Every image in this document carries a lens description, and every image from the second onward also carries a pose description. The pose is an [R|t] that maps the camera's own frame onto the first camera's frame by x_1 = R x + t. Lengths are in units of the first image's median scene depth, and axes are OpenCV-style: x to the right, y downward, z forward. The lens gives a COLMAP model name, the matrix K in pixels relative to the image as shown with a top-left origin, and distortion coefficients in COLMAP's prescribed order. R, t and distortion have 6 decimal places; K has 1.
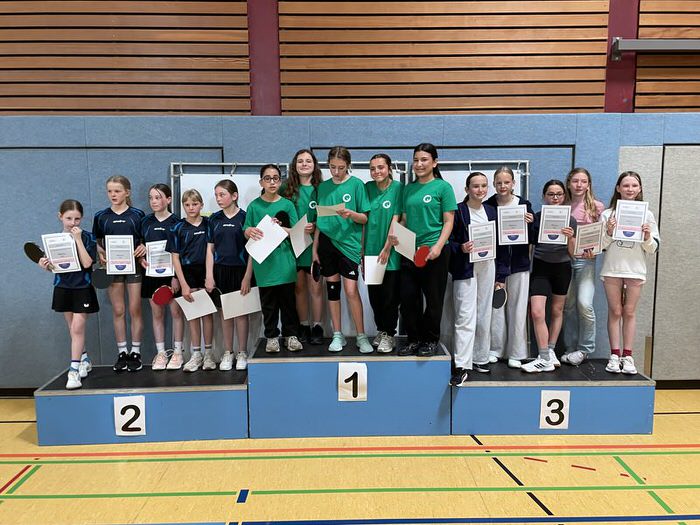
lens RADIAL K [[584.6, 0, 363.0], [0, 584.6, 262.0], [0, 0, 1]] dist [0.060950, -0.079580]
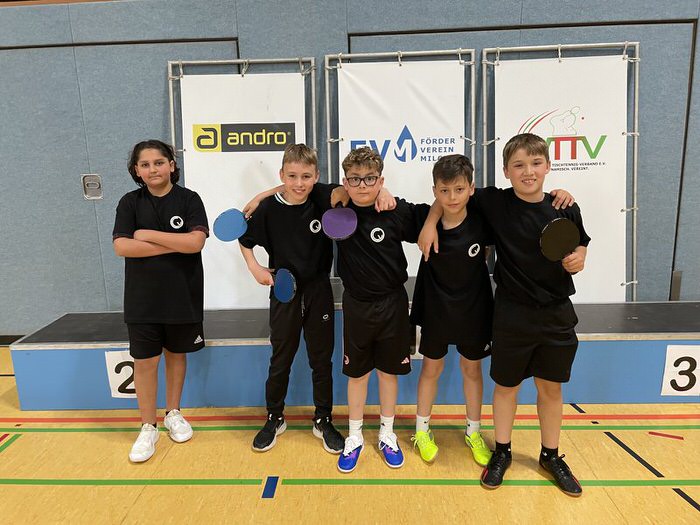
lens RADIAL K [[534.8, 0, 337.1], [0, 534.8, 261.5], [0, 0, 1]] dist [0.064791, -0.080748]
pose [[0.996661, -0.005266, -0.081475, -0.048293], [0.011728, 0.996802, 0.079041, 0.049057], [0.080799, -0.079733, 0.993536, 0.268136]]
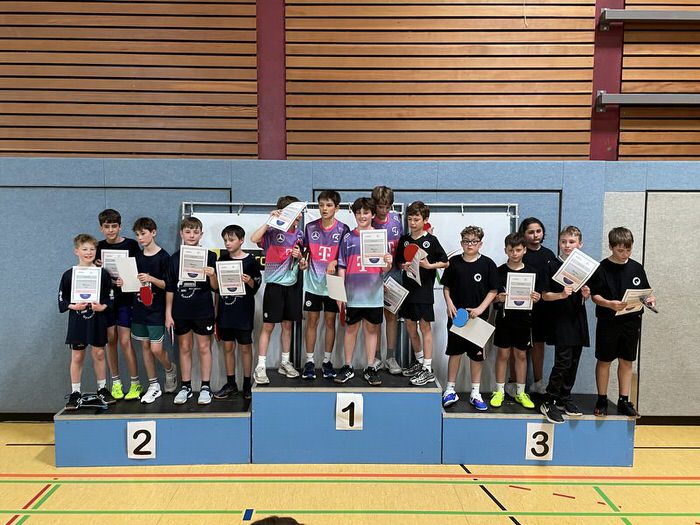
lens RADIAL K [[628.8, 0, 351.1], [0, 628.8, 257.1], [0, 0, 1]] dist [0.071233, -0.091362]
pose [[0.999817, 0.013970, -0.013073, -0.003068], [-0.014536, 0.998914, -0.044259, -0.022660], [0.012440, 0.044441, 0.998935, -0.143302]]
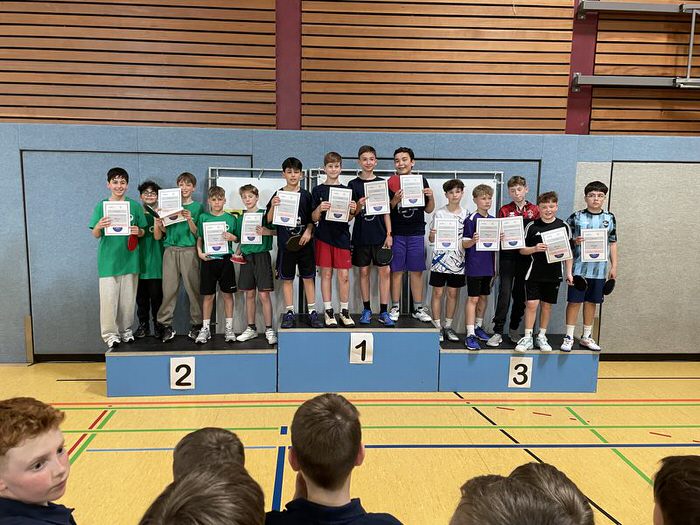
lens RADIAL K [[591.9, 0, 349.7], [0, 591.9, 262.2], [0, 0, 1]] dist [0.072809, -0.085338]
pose [[0.998971, 0.016901, 0.042092, -0.088137], [-0.017559, 0.999728, 0.015328, 0.001752], [-0.041821, -0.016052, 0.998996, -0.231523]]
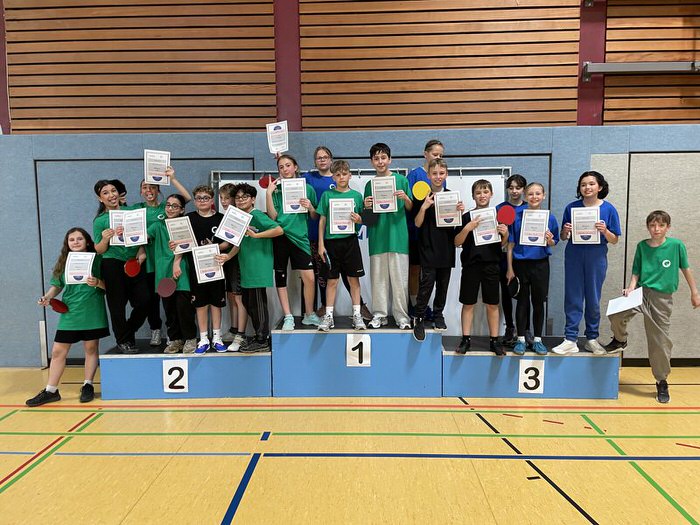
lens RADIAL K [[534.8, 0, 356.8], [0, 534.8, 259.4], [0, 0, 1]] dist [0.064791, -0.080748]
pose [[0.998586, 0.001323, -0.053151, 0.032127], [-0.003095, 0.999442, -0.033271, 0.049784], [0.053077, 0.033388, 0.998032, -0.084433]]
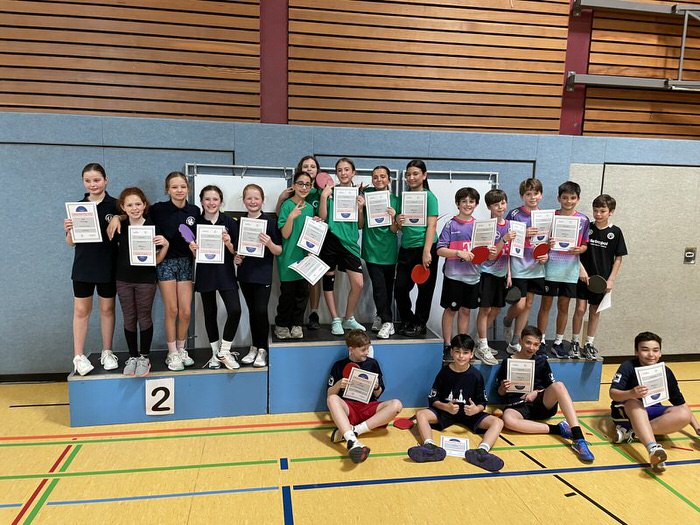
lens RADIAL K [[534.8, 0, 351.2], [0, 534.8, 266.1], [0, 0, 1]] dist [0.064791, -0.080748]
pose [[0.989461, 0.009146, 0.144509, -0.168227], [-0.012652, 0.999647, 0.023362, -0.007356], [-0.144244, -0.024944, 0.989228, -0.027284]]
